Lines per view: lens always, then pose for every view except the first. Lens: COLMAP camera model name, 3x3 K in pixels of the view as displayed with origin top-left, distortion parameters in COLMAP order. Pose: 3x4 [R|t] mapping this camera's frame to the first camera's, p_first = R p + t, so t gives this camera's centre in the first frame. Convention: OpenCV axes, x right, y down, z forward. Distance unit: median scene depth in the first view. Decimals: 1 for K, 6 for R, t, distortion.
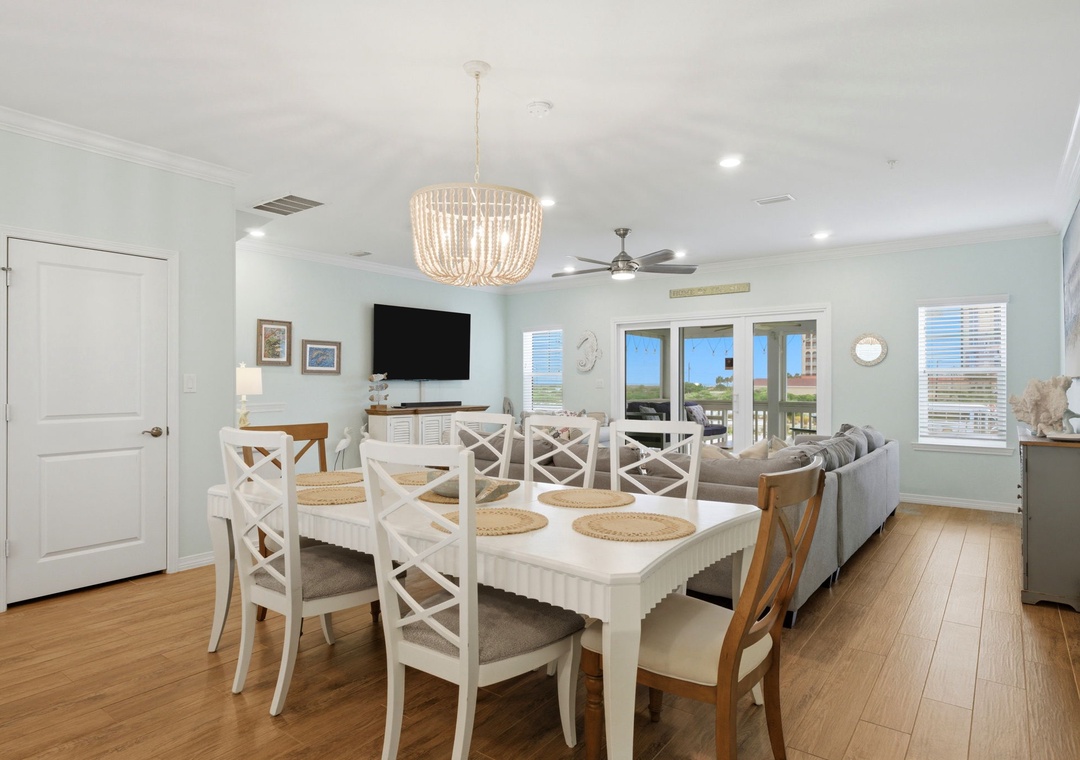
lens RADIAL K [[625.1, 0, 540.0], [0, 625.1, 380.0], [0, 0, 1]] dist [-0.003154, -0.002241]
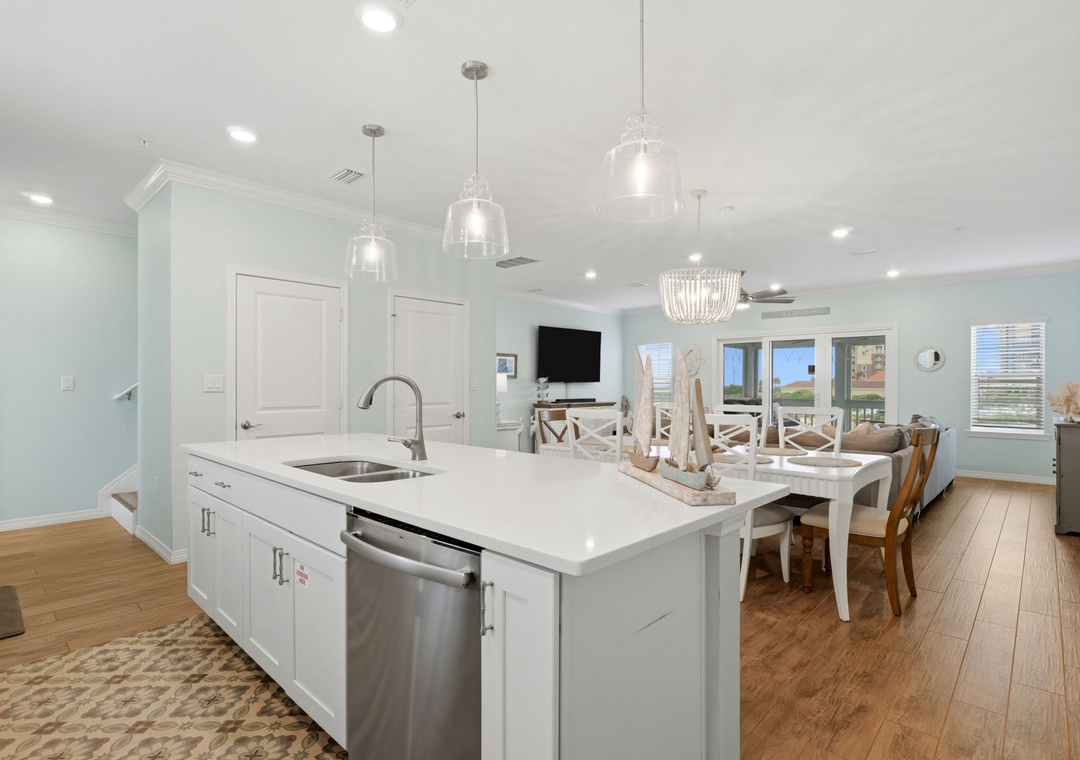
lens RADIAL K [[545.7, 0, 543.6], [0, 545.7, 384.6], [0, 0, 1]] dist [-0.009202, 0.000779]
pose [[0.994731, 0.000593, -0.102515, -0.138670], [-0.000195, 0.999992, 0.003891, 0.000615], [0.102517, -0.003851, 0.994724, -0.183292]]
